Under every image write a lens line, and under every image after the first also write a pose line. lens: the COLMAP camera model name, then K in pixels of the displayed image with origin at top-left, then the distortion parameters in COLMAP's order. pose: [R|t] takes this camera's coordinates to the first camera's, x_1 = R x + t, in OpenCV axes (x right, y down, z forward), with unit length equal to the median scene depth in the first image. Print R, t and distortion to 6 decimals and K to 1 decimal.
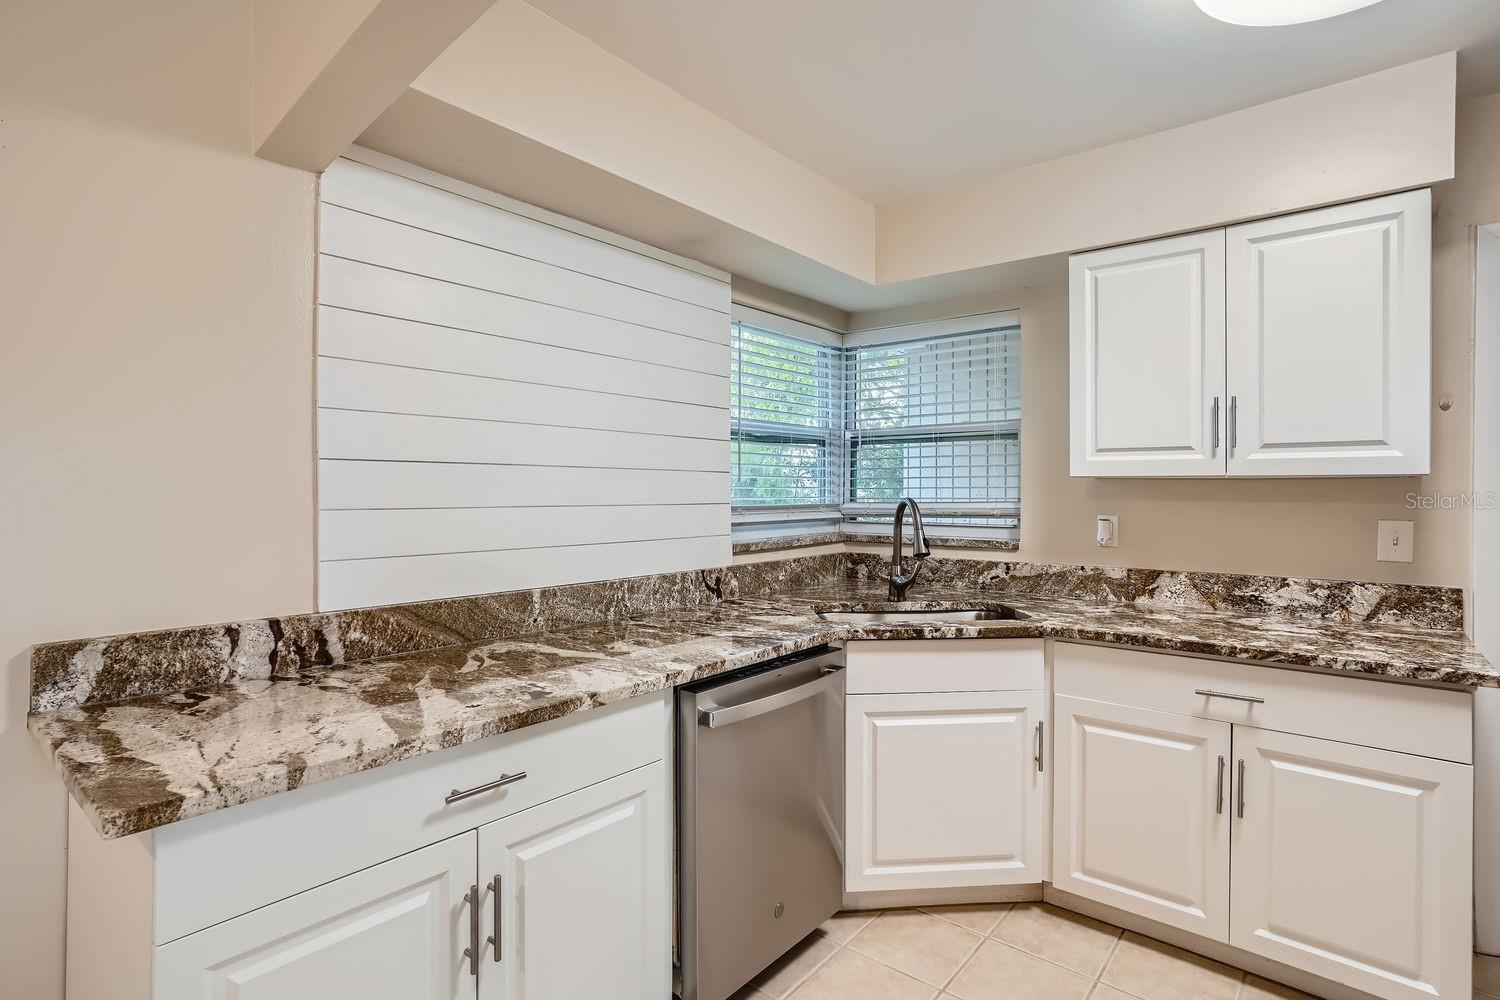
lens RADIAL K [[744.7, 0, 752.9], [0, 744.7, 485.6], [0, 0, 1]] dist [-0.037552, 0.019586]
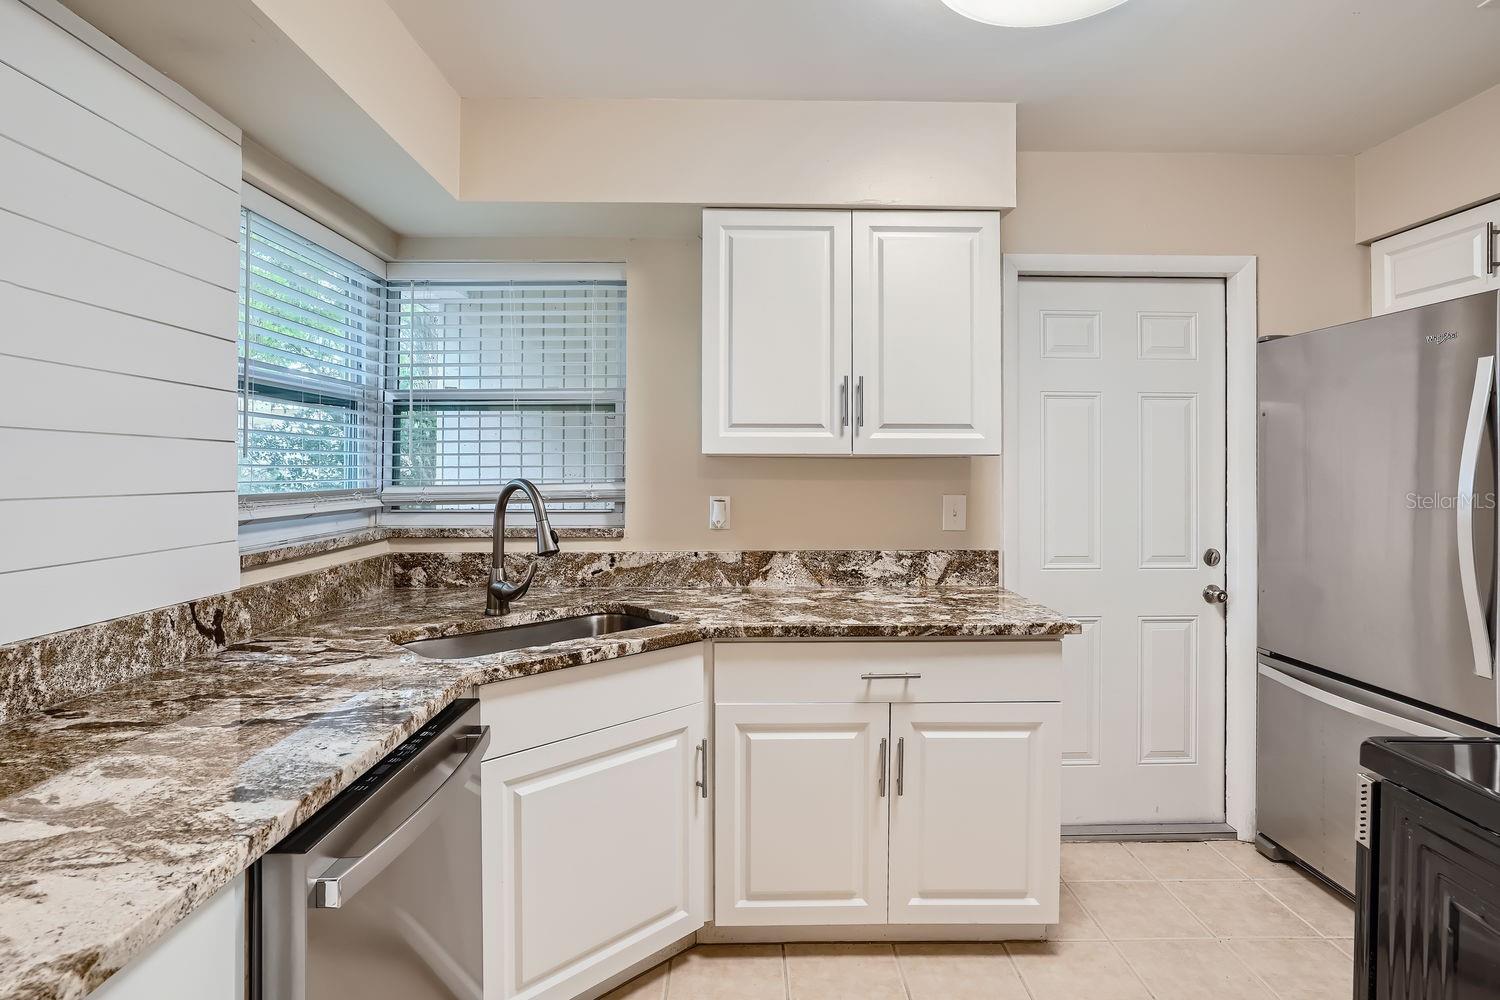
lens RADIAL K [[759.2, 0, 750.7], [0, 759.2, 459.7], [0, 0, 1]] dist [-0.036842, 0.021847]
pose [[0.764188, 0.006730, 0.644959, -0.132275], [-0.001880, 0.999965, -0.008206, 0.002606], [-0.644991, 0.005058, 0.764173, 0.285616]]
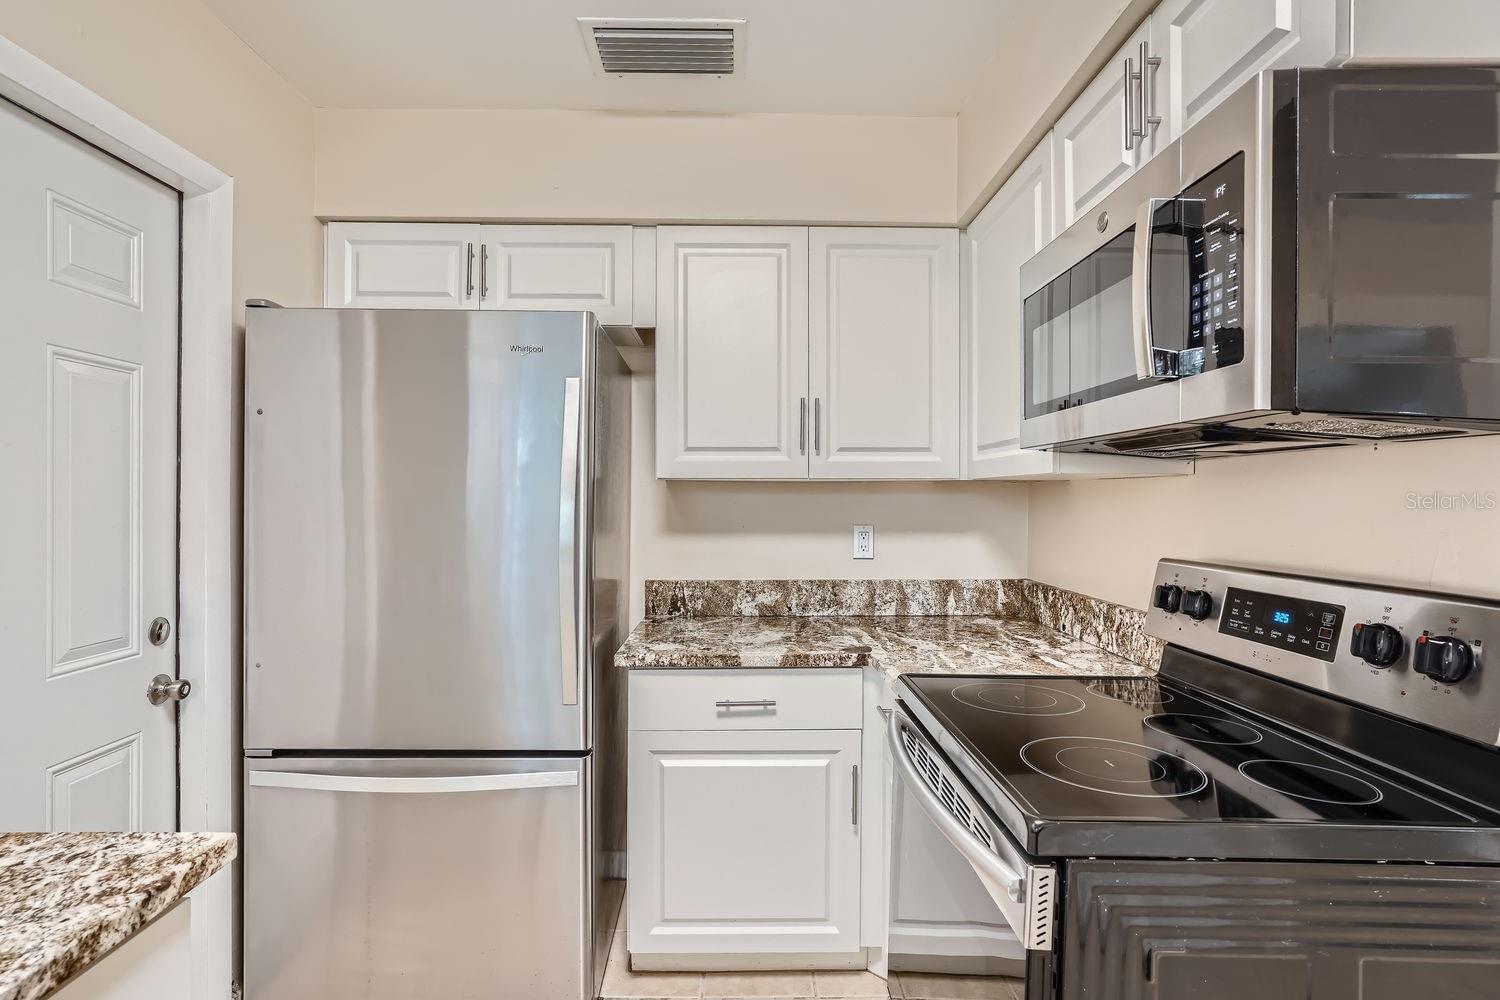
lens RADIAL K [[739.6, 0, 750.0], [0, 739.6, 500.0], [0, 0, 1]] dist [-0.002573, 0.000429]
pose [[-0.636066, -0.006498, 0.771608, 0.261221], [-0.005492, 0.999977, 0.003895, 0.010080], [-0.771615, -0.001760, -0.636087, 0.739997]]
